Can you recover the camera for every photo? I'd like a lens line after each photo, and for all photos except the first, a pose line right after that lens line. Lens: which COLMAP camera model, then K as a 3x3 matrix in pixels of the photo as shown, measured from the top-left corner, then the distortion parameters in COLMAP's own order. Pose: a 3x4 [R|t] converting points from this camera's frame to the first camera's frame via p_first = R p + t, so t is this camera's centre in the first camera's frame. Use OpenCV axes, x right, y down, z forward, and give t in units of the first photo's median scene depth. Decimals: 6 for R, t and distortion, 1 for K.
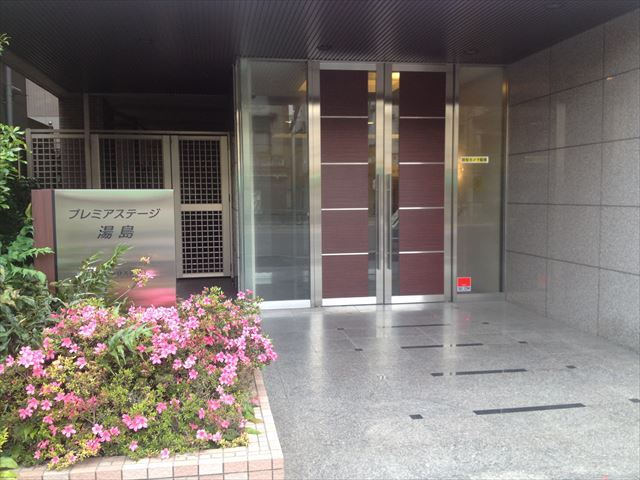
lens RADIAL K [[615.4, 0, 329.1], [0, 615.4, 235.3], [0, 0, 1]] dist [0.210279, -0.474490]
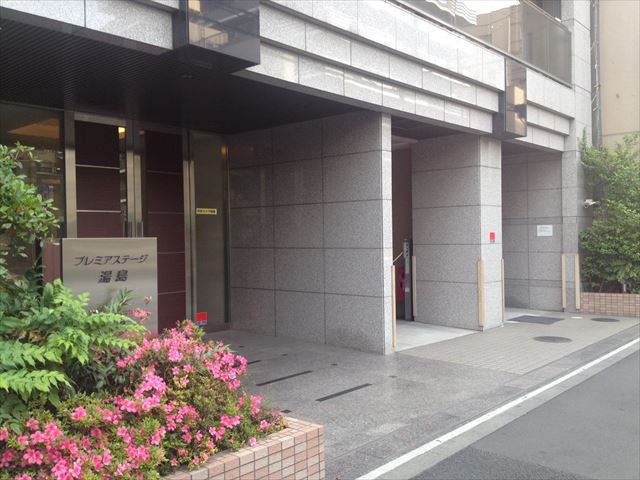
lens RADIAL K [[615.4, 0, 329.1], [0, 615.4, 235.3], [0, 0, 1]] dist [0.210279, -0.474490]
pose [[0.772099, 0.000197, 0.635502, -0.379470], [0.045833, 0.997379, -0.055993, 0.000969], [-0.633847, 0.072359, 0.770066, -0.050554]]
